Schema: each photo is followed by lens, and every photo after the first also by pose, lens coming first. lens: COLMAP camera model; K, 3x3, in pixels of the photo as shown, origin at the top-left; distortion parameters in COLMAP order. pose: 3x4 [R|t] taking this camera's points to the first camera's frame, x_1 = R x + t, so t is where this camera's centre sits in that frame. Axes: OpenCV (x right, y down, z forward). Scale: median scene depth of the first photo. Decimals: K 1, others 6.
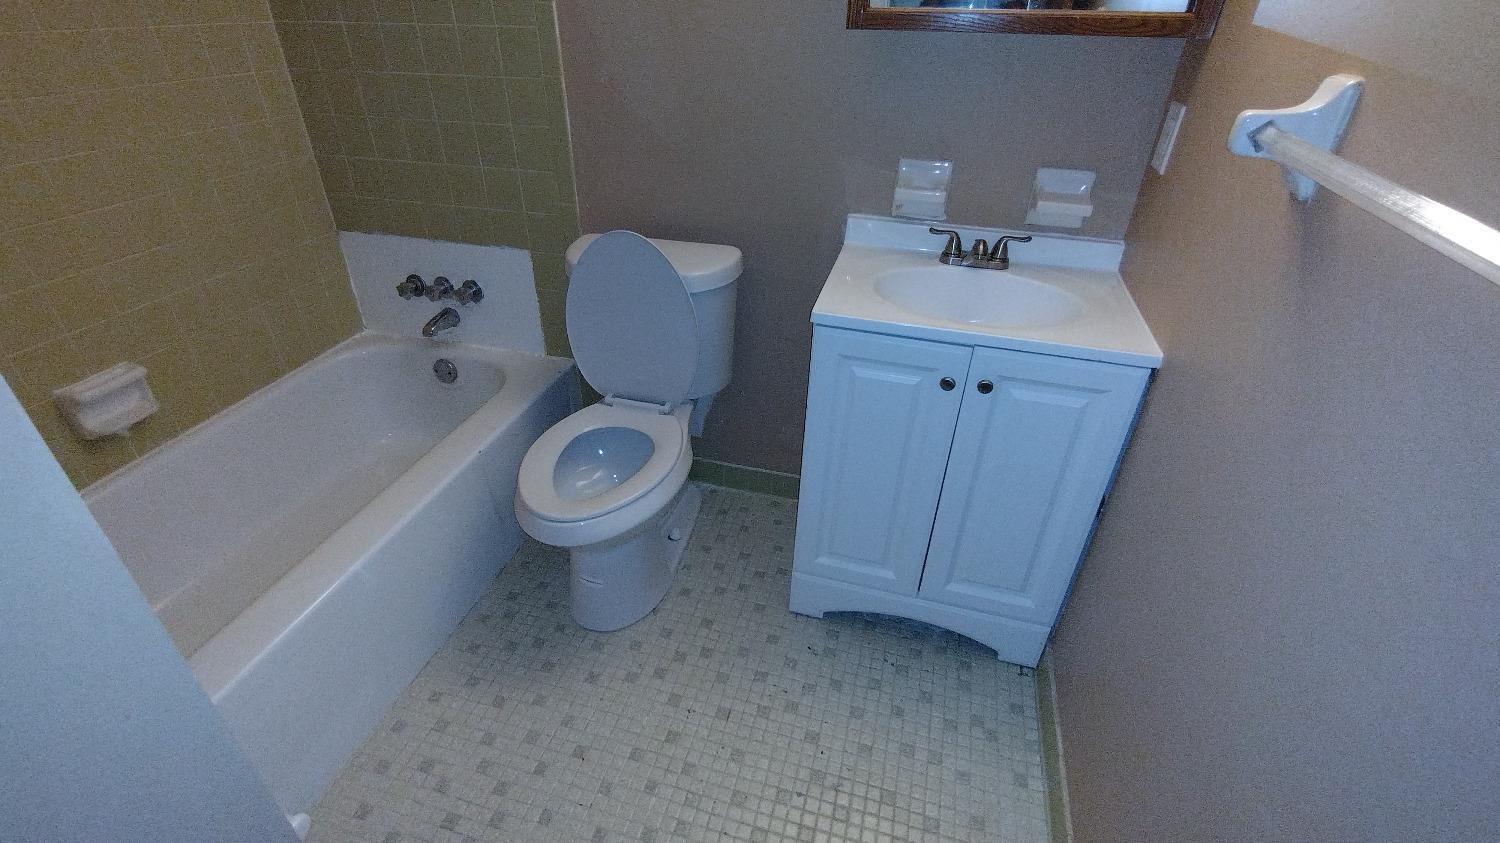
lens RADIAL K [[676.7, 0, 745.0], [0, 676.7, 419.1], [0, 0, 1]] dist [-0.003790, -0.000939]
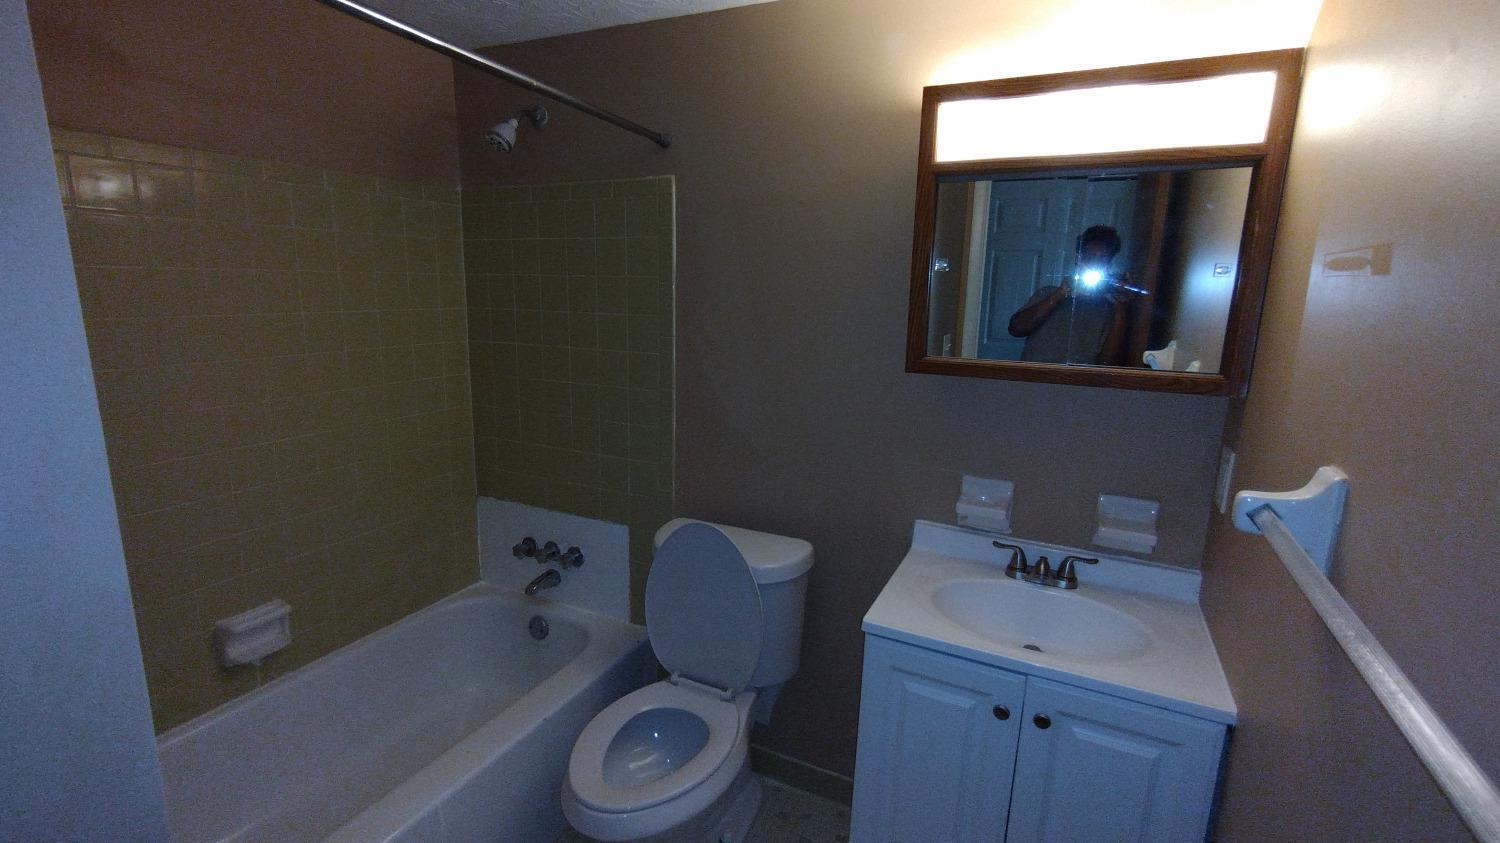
lens RADIAL K [[676.7, 0, 749.2], [0, 676.7, 425.3], [0, 0, 1]] dist [-0.003790, -0.000939]
pose [[0.982241, 0.047531, -0.181502, 0.084802], [-0.108277, 0.933634, -0.341473, -0.054469], [0.153226, 0.355061, 0.922200, -0.067380]]
